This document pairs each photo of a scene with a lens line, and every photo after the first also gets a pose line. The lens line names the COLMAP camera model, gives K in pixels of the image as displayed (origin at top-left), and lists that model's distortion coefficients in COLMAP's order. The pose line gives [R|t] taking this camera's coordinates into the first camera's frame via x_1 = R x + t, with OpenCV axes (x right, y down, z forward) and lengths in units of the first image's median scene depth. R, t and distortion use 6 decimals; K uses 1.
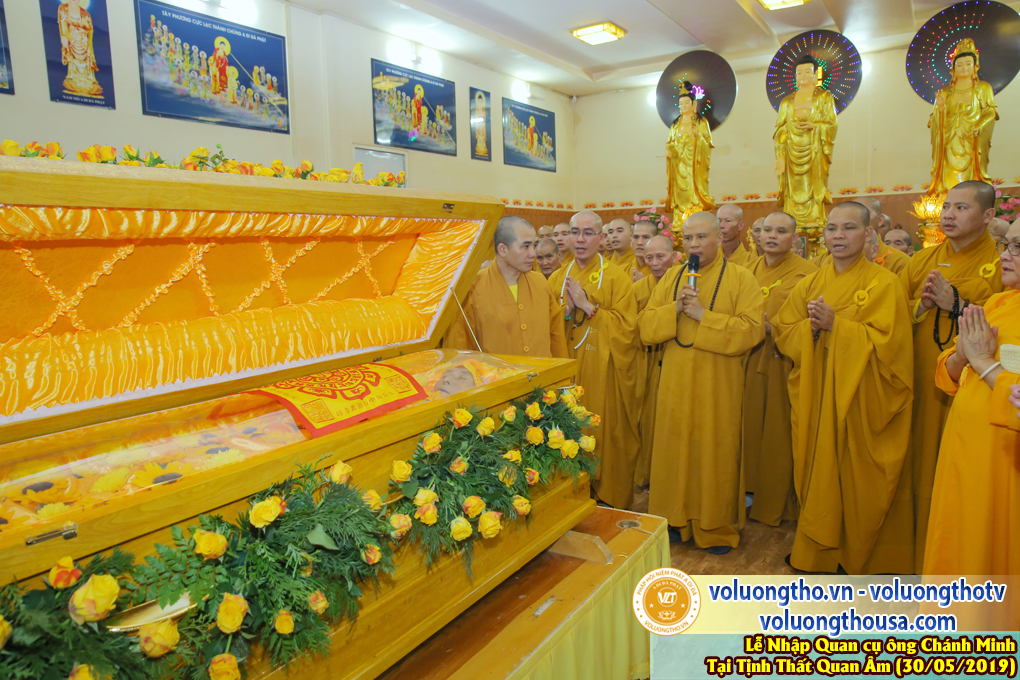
lens RADIAL K [[692.3, 0, 508.7], [0, 692.3, 337.4], [0, 0, 1]] dist [-0.106409, 0.072407]
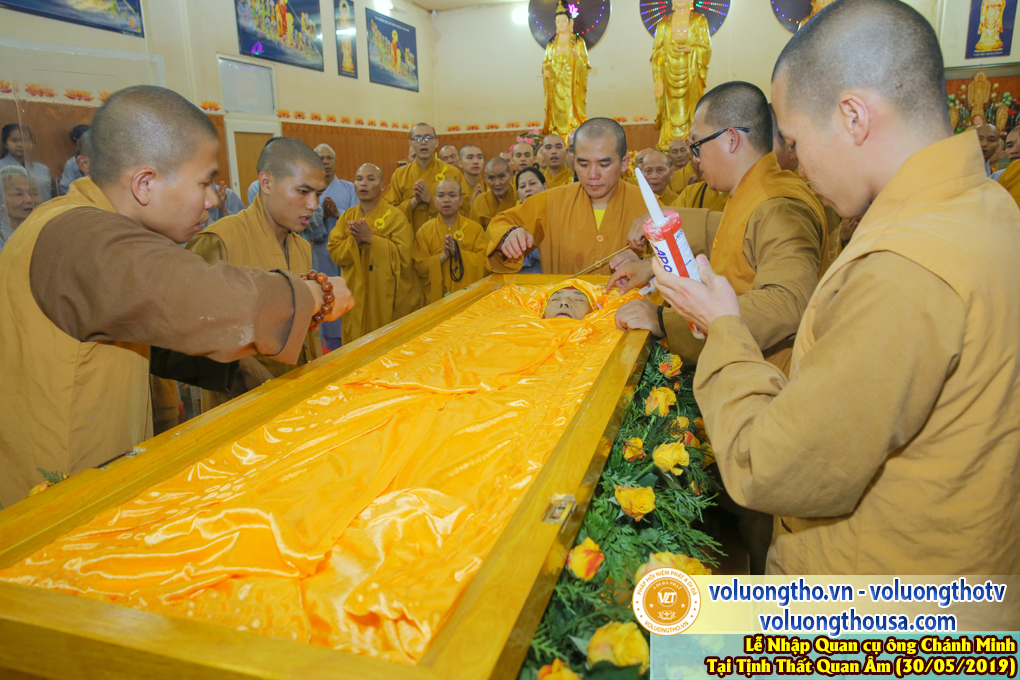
lens RADIAL K [[692.3, 0, 518.7], [0, 692.3, 346.6], [0, 0, 1]] dist [-0.106409, 0.072407]
pose [[0.960727, -0.074339, 0.267352, -0.489346], [0.043301, 0.991808, 0.120178, 0.004404], [-0.274095, -0.103882, 0.956076, 0.168050]]
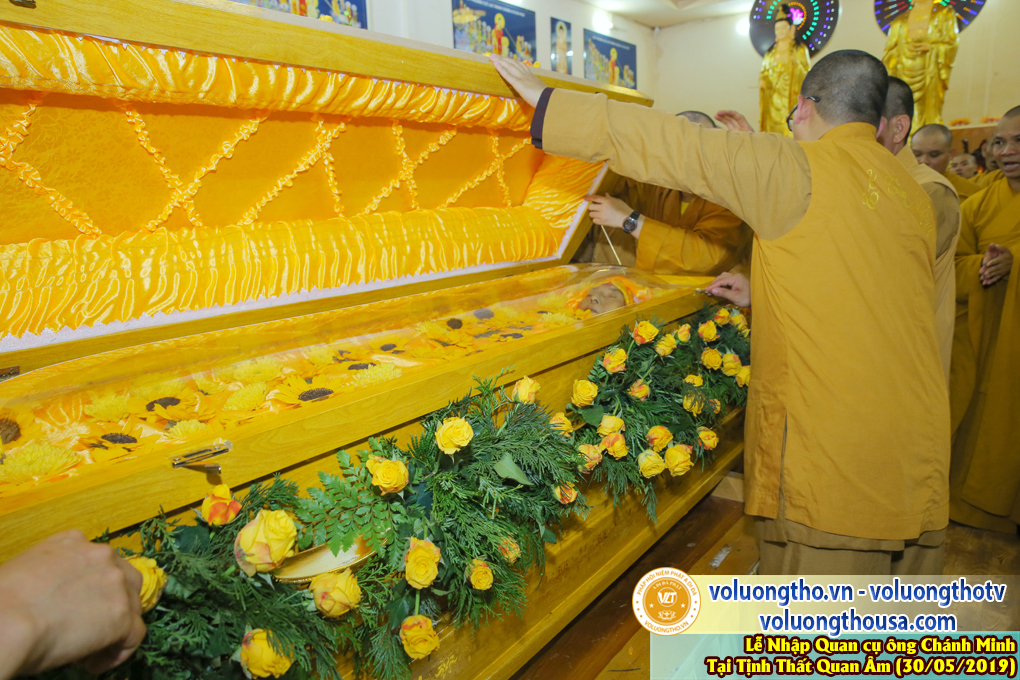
lens RADIAL K [[692.3, 0, 507.9], [0, 692.3, 335.2], [0, 0, 1]] dist [-0.106409, 0.072407]
pose [[0.995396, 0.008273, -0.095490, -0.111665], [-0.001449, 0.997453, 0.071311, 0.044466], [0.095837, -0.070844, 0.992873, 0.119212]]
